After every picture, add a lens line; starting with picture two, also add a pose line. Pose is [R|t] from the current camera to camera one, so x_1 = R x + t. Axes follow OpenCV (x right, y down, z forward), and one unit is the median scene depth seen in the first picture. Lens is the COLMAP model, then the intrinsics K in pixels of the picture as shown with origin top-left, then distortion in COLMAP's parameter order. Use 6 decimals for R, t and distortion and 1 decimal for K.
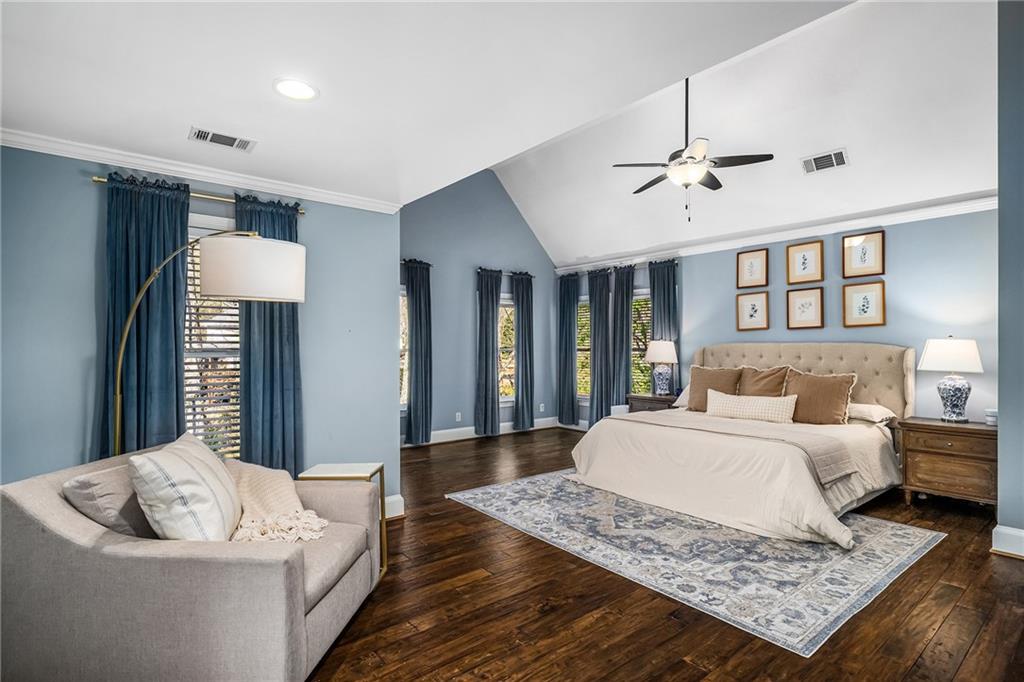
lens RADIAL K [[525.0, 0, 515.4], [0, 525.0, 346.0], [0, 0, 1]] dist [-0.000019, -0.000032]
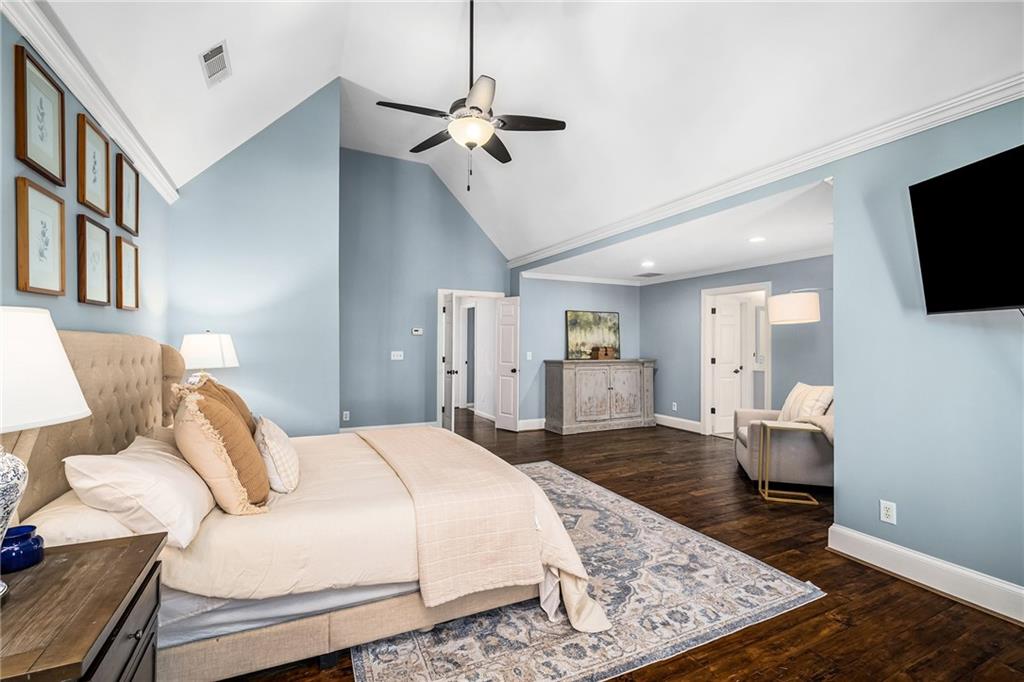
lens RADIAL K [[461.1, 0, 513.1], [0, 461.1, 341.9], [0, 0, 1]] dist [-0.000121, 0.000025]
pose [[-0.972568, -0.005318, 0.232559, 0.104950], [-0.006814, 0.999961, -0.005631, 0.004271], [-0.232520, -0.007061, -0.972566, 1.846269]]
